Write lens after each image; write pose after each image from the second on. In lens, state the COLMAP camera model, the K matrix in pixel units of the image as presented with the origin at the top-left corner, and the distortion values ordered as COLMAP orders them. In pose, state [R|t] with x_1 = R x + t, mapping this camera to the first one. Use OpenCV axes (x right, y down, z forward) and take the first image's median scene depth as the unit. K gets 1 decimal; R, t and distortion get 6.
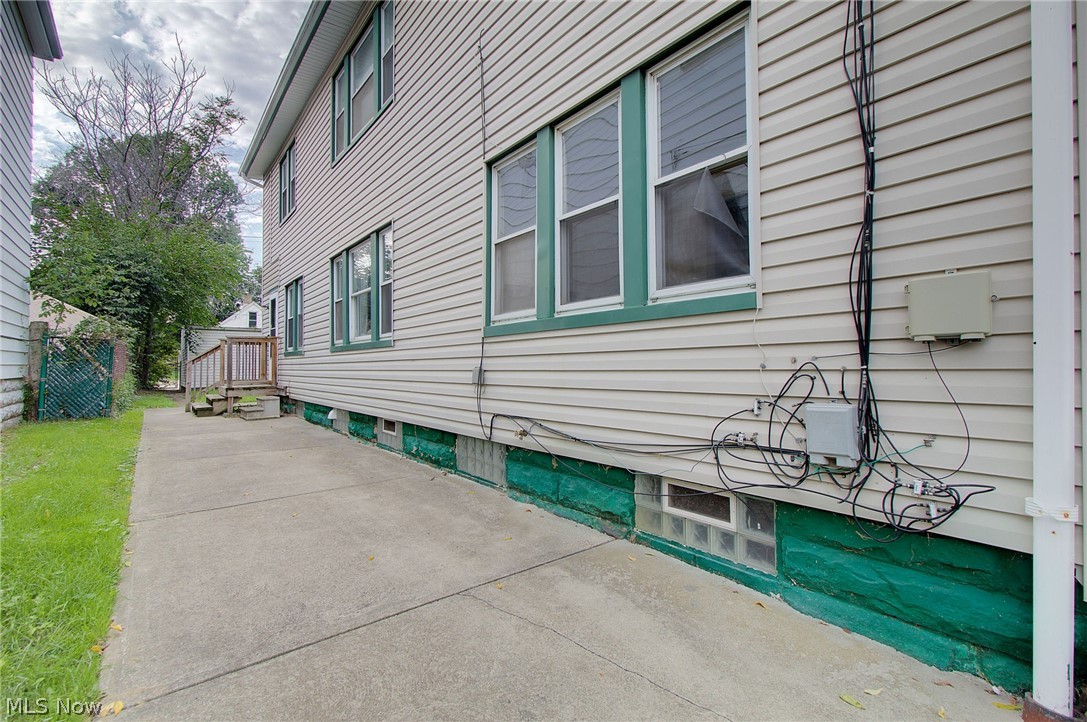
lens RADIAL K [[497.1, 0, 539.6], [0, 497.1, 360.2], [0, 0, 1]] dist [0.000317, 0.000032]
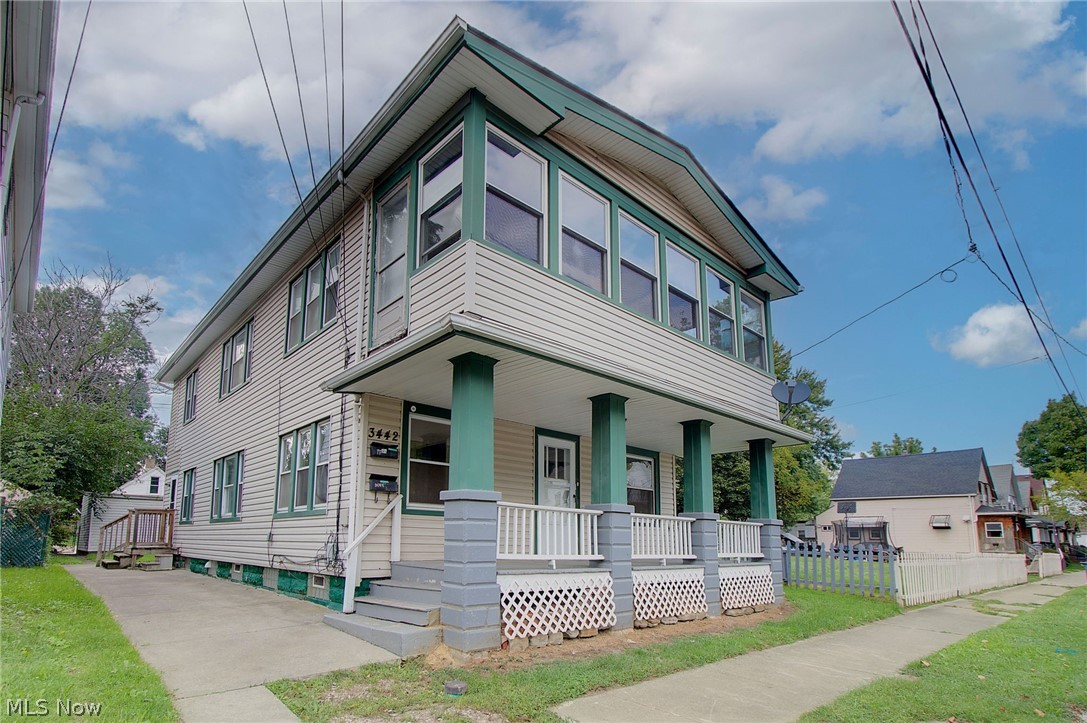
lens RADIAL K [[562.6, 0, 539.7], [0, 562.6, 481.7], [0, 0, 1]] dist [-0.006611, -0.000336]
pose [[0.996410, 0.023642, 0.081289, 0.346202], [-0.016262, 0.995784, -0.090276, -0.001999], [-0.083081, 0.088630, 0.992594, -0.621901]]
